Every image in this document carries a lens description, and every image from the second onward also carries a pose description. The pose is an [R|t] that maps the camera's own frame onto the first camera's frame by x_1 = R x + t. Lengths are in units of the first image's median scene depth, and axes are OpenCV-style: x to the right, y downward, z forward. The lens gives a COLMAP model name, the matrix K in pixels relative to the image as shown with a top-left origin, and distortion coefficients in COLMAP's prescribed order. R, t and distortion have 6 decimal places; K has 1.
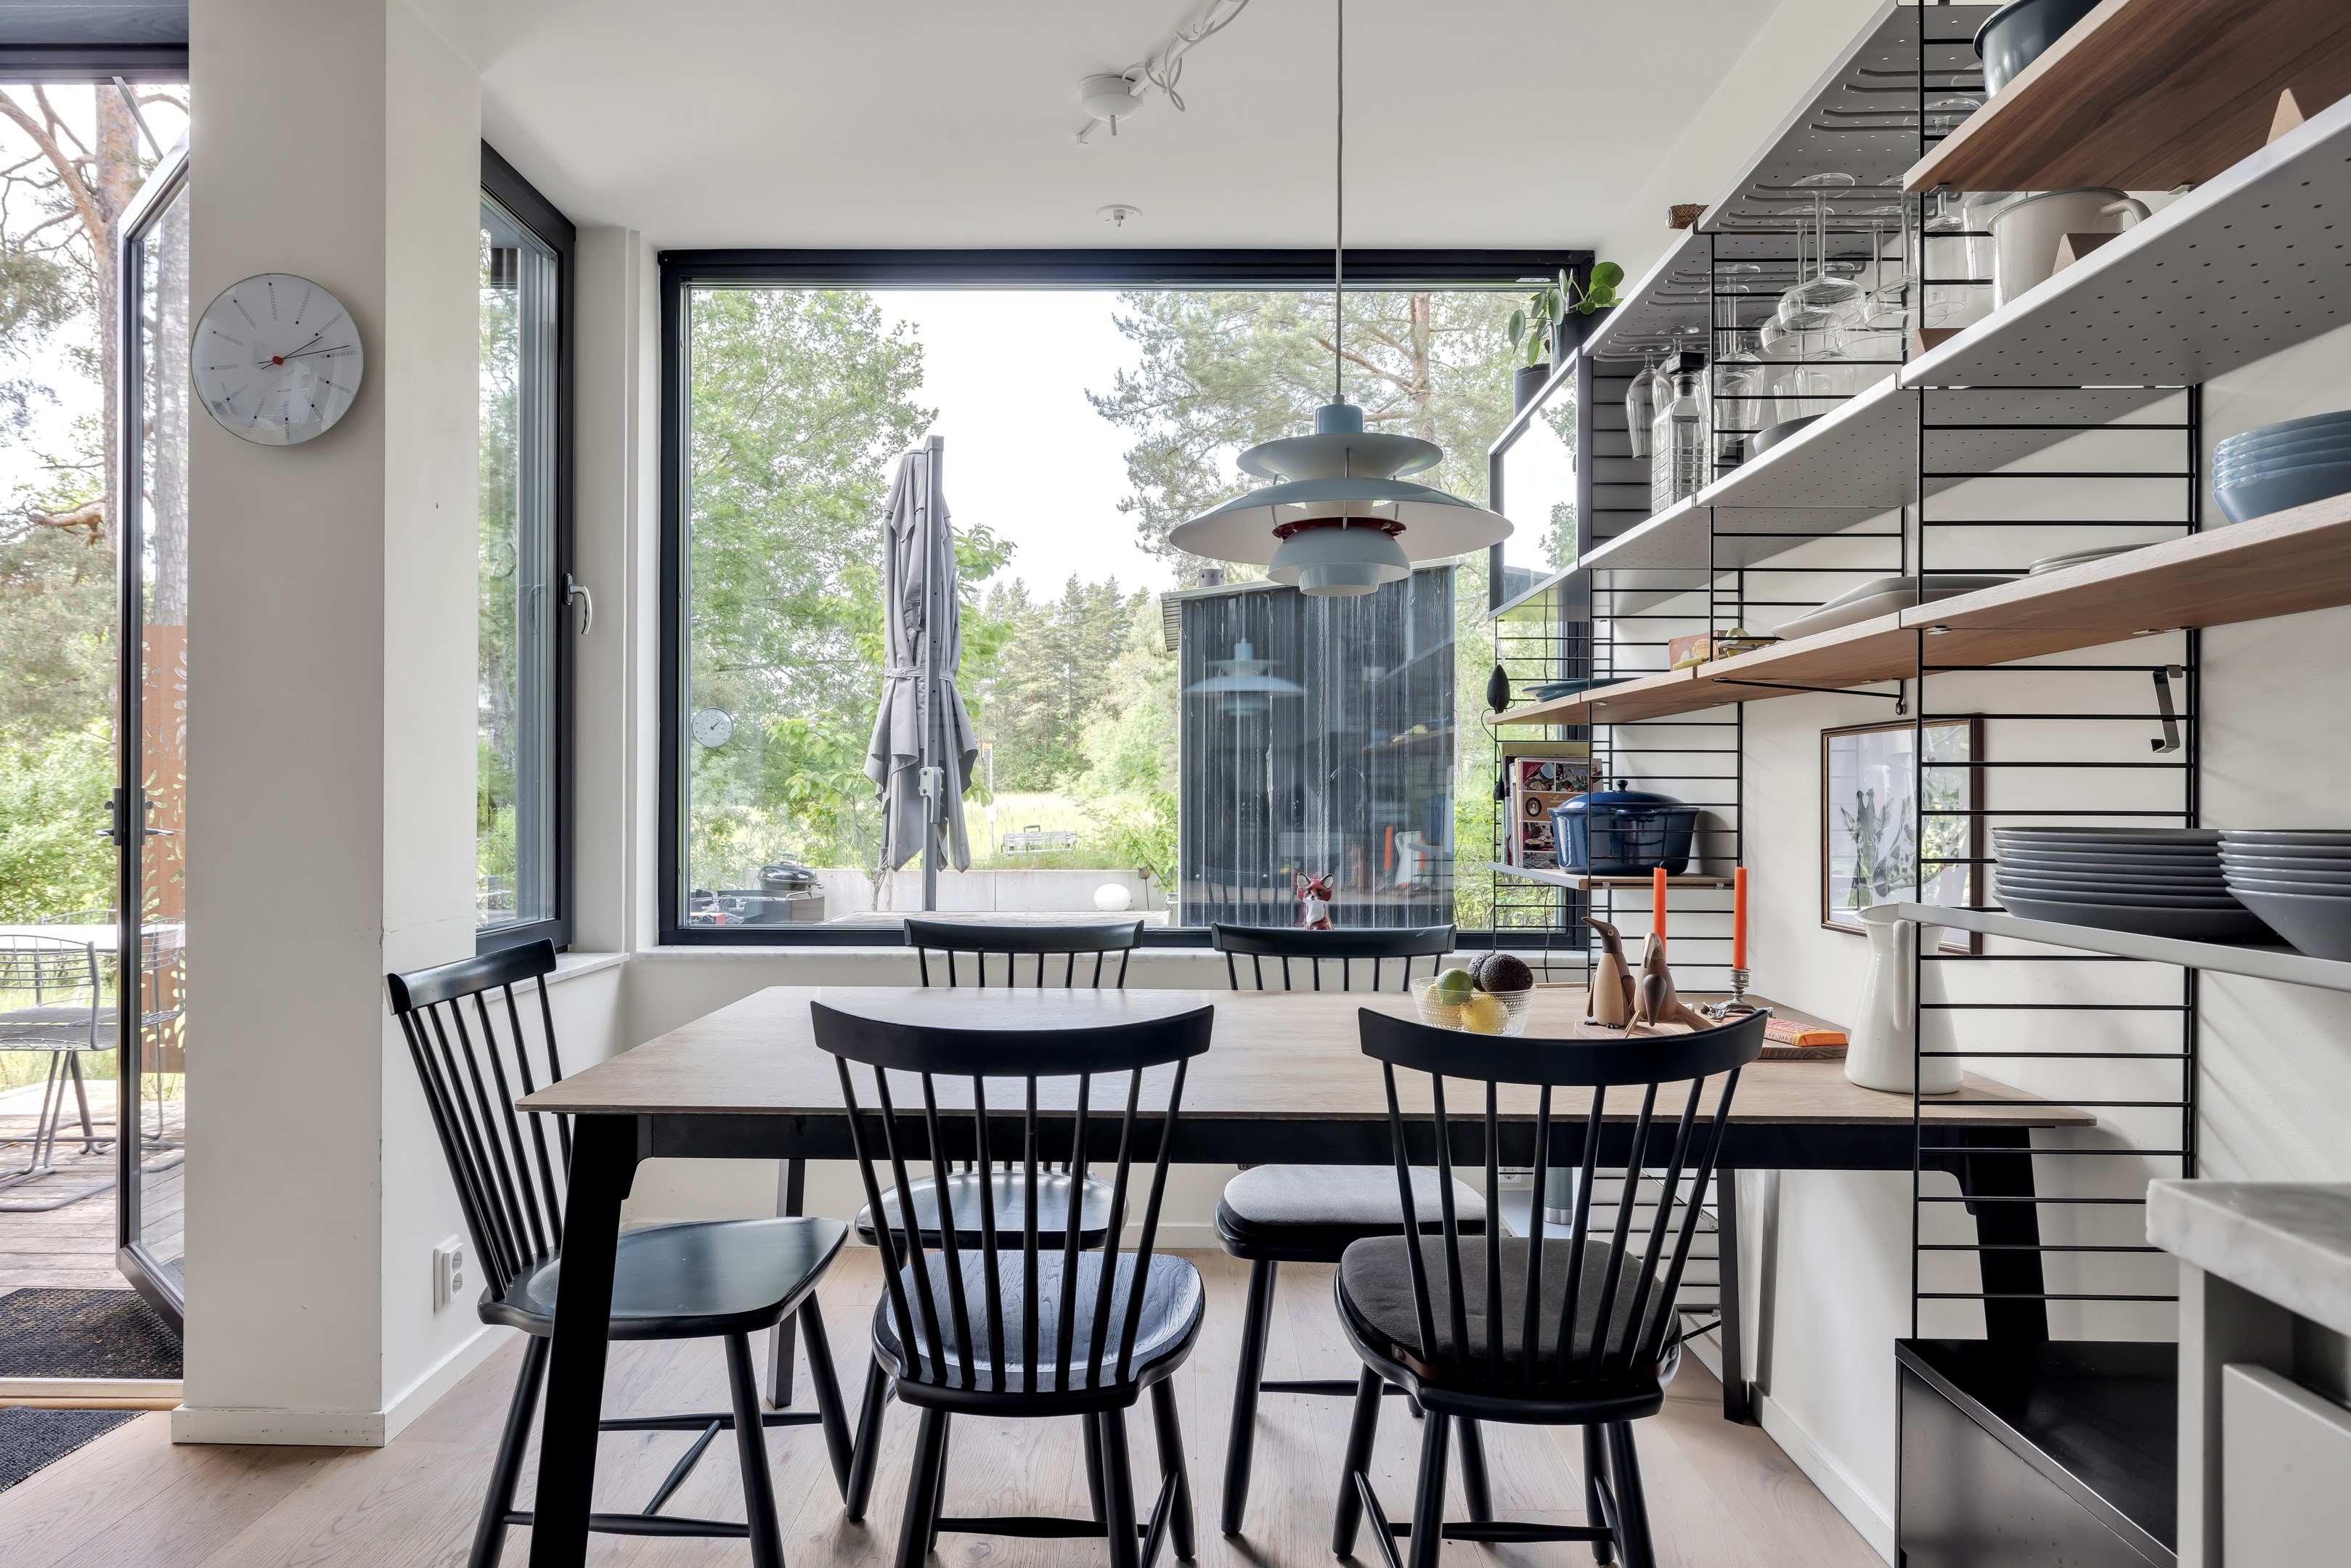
lens RADIAL K [[1472.4, 0, 1175.5], [0, 1472.4, 784.0], [0, 0, 1]] dist [-0.000159, 0.000179]
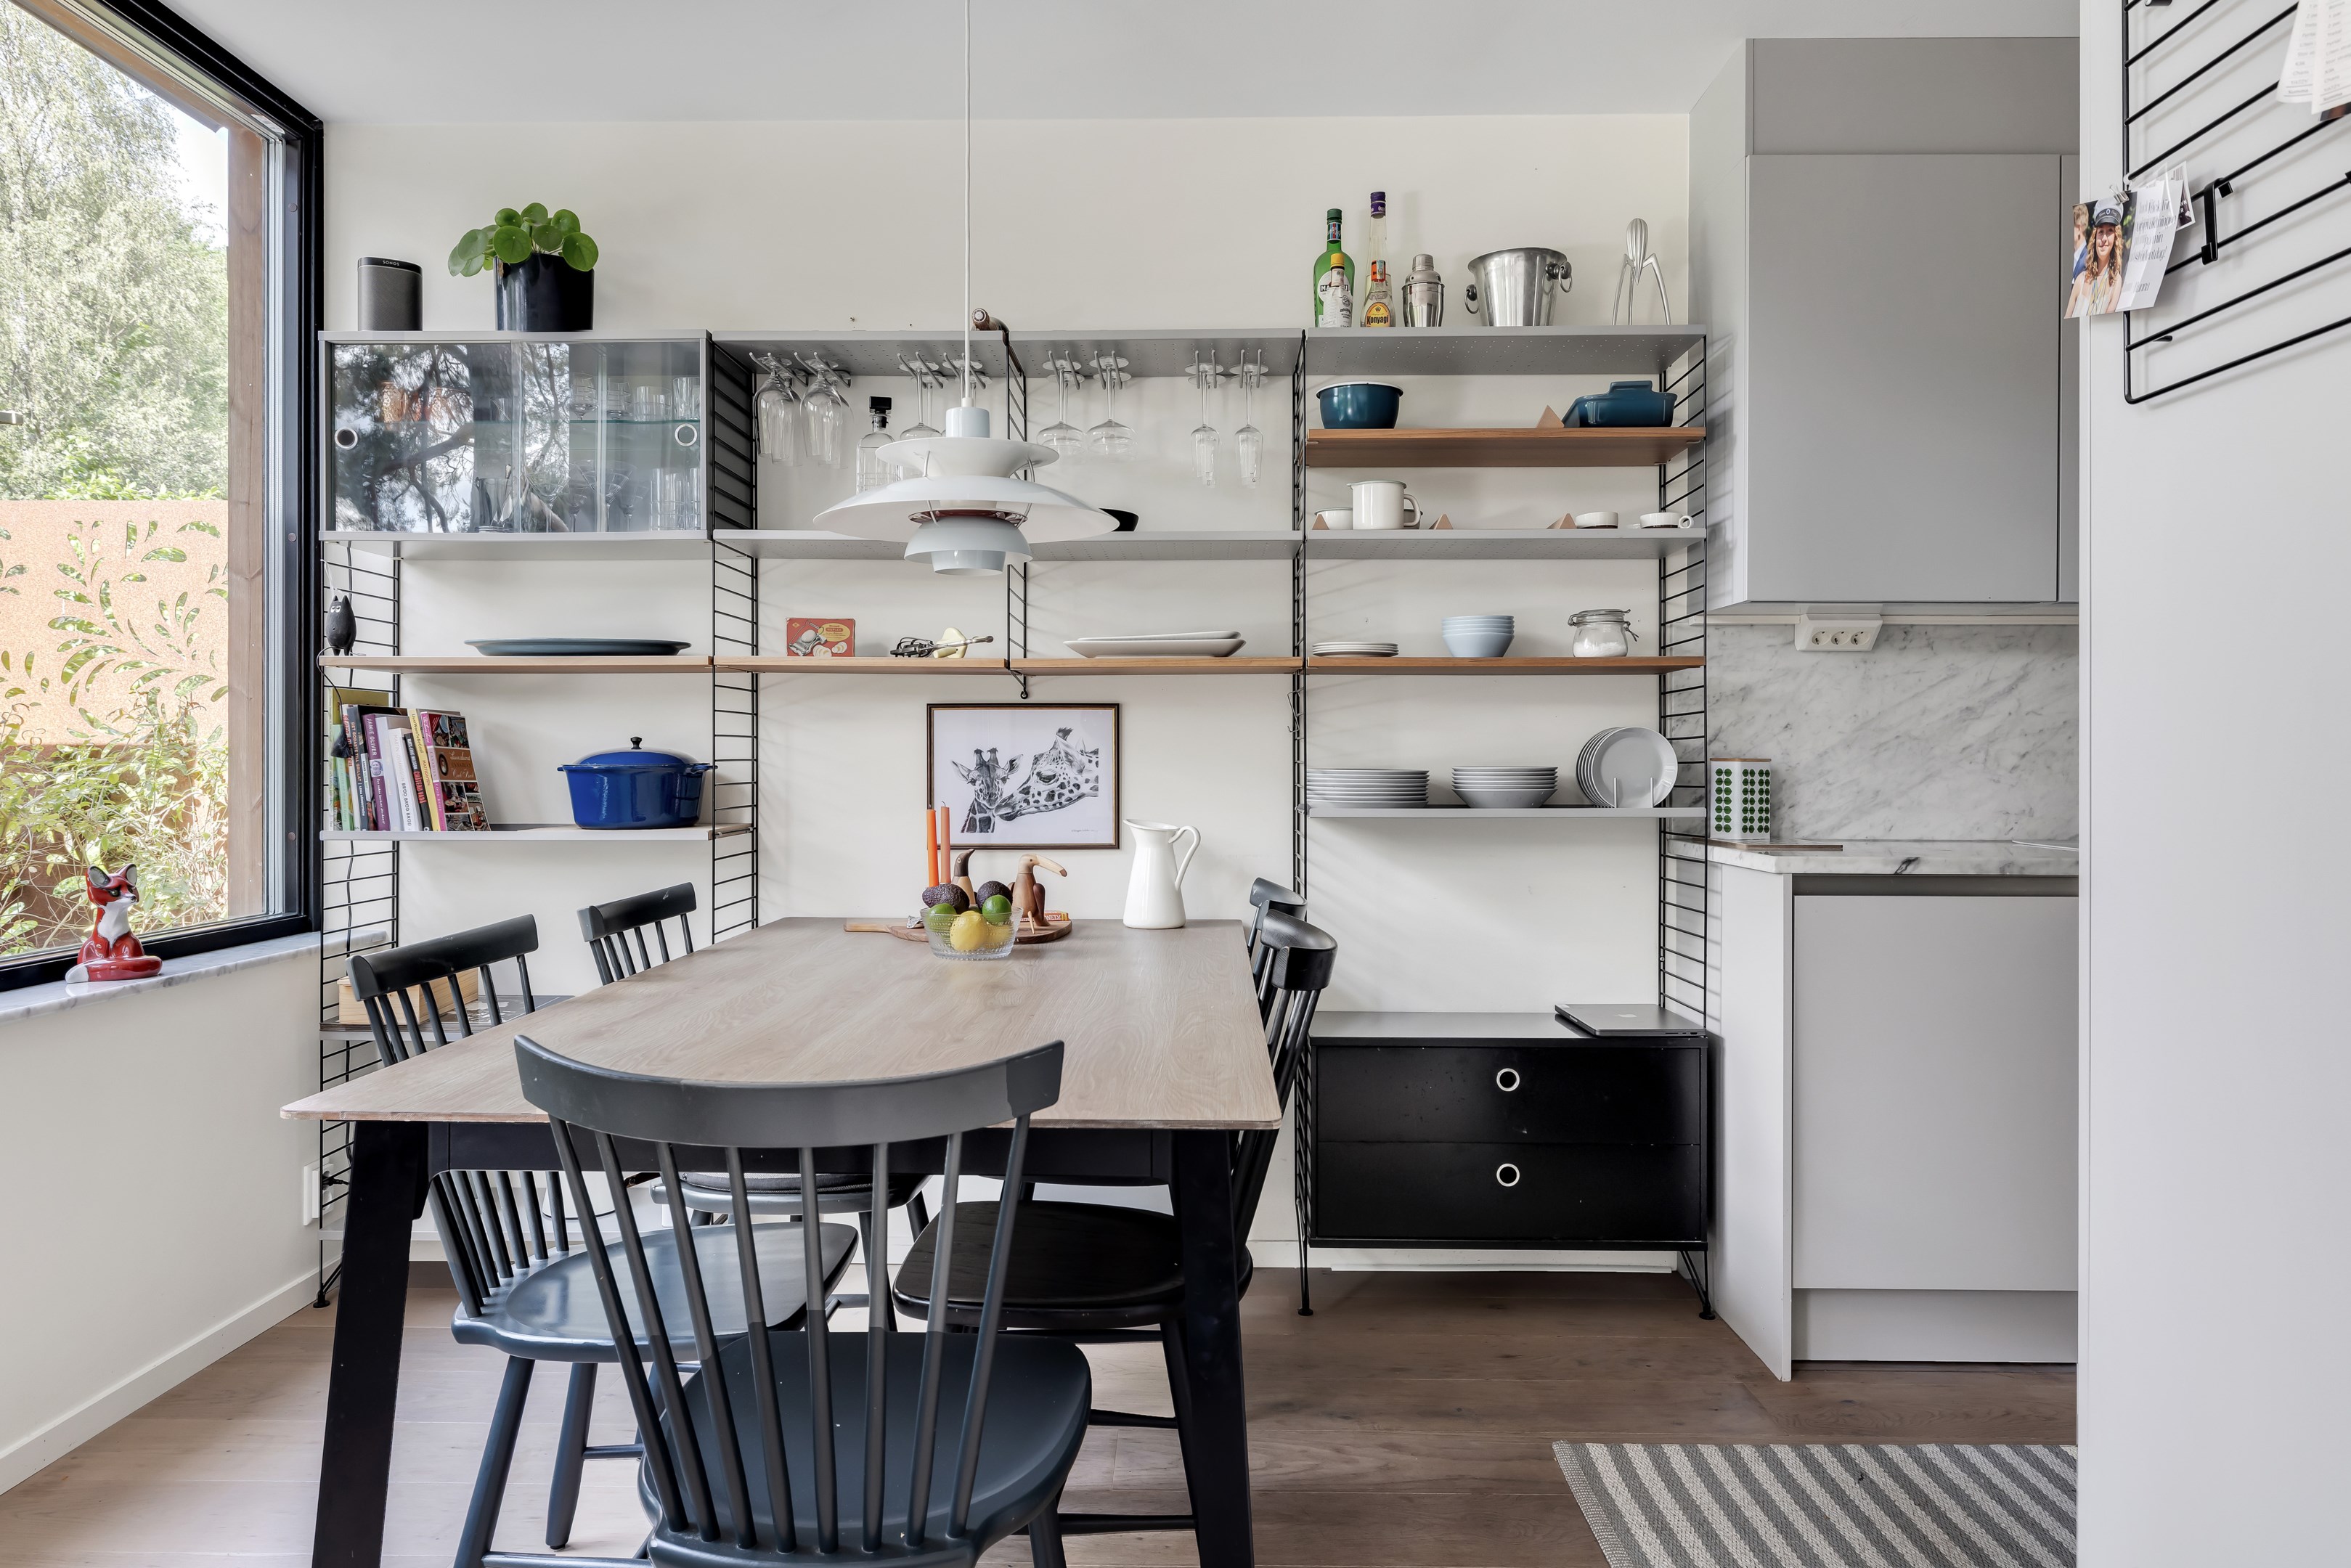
lens RADIAL K [[1472.4, 0, 1175.5], [0, 1472.4, 784.0], [0, 0, 1]] dist [-0.000159, 0.000179]
pose [[-0.003896, -0.025324, 0.999672, -1.272292], [-0.010573, 0.999624, 0.025281, 0.000316], [-0.999937, -0.010472, -0.004162, 1.081998]]
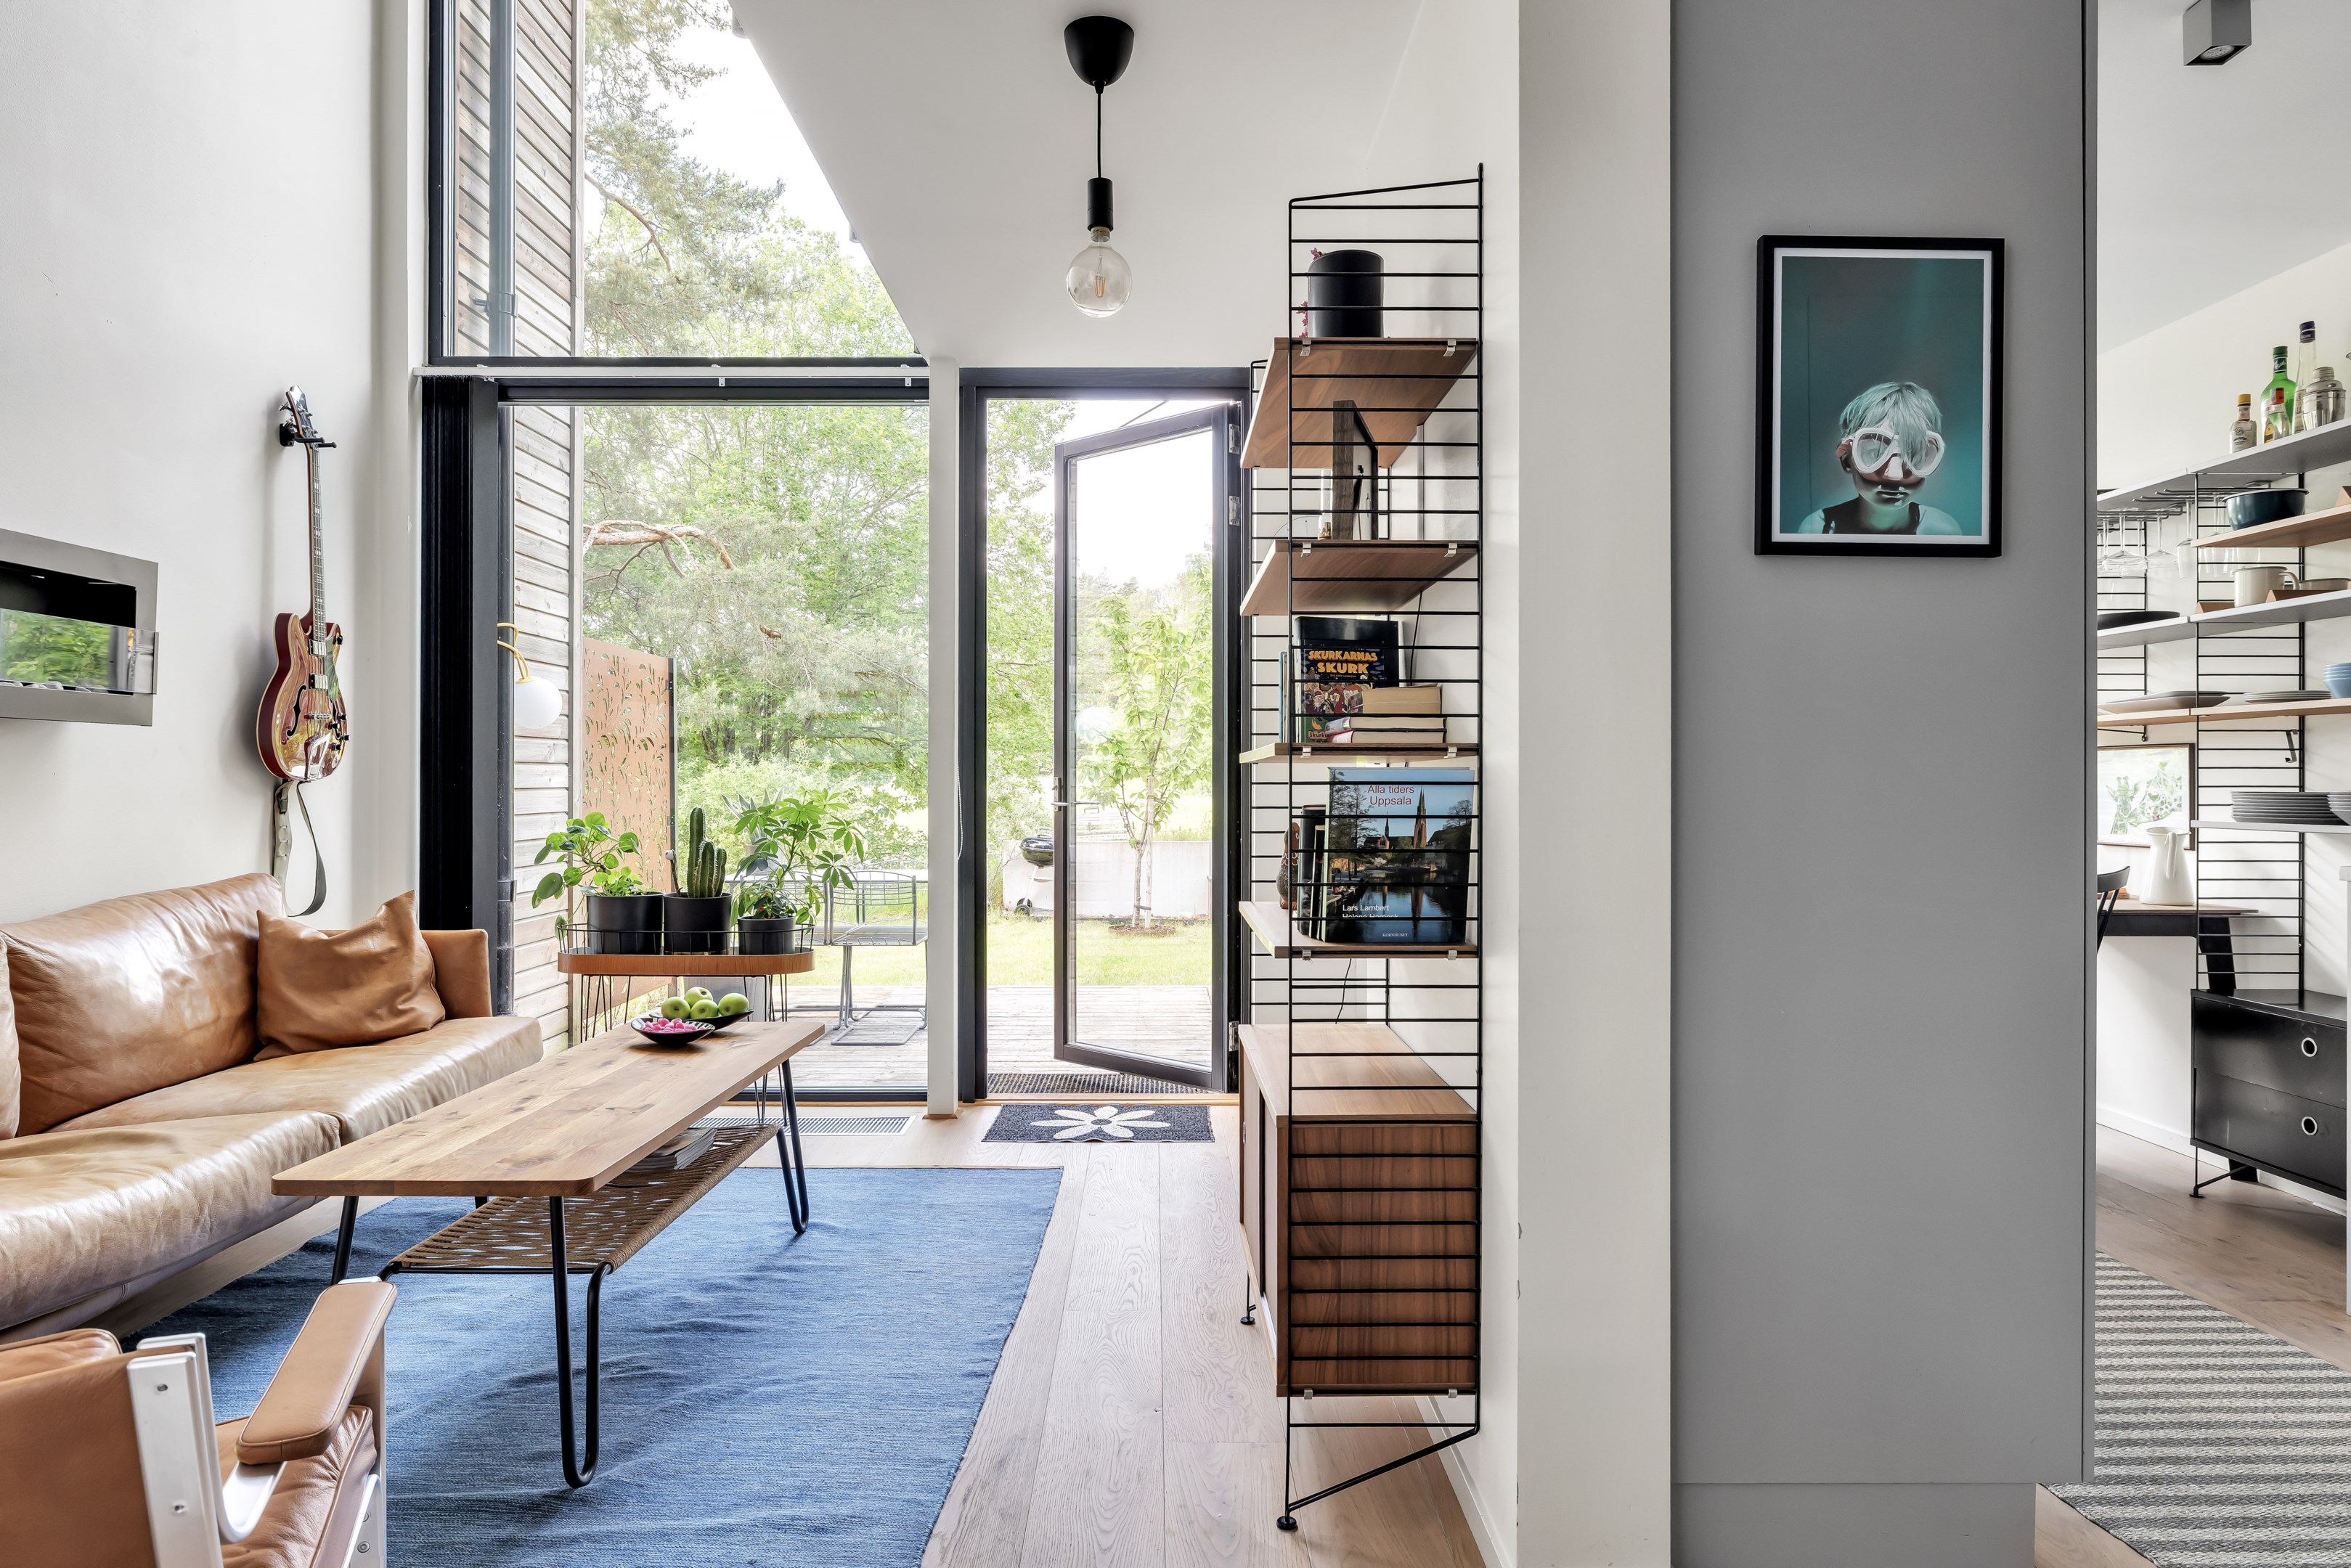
lens RADIAL K [[1472.4, 0, 1175.5], [0, 1472.4, 784.0], [0, 0, 1]] dist [-0.000159, 0.000179]
pose [[0.999634, -0.004718, 0.026651, -1.214406], [0.004434, 0.999933, 0.010720, -0.018319], [-0.026700, -0.010598, 0.999587, -1.376428]]
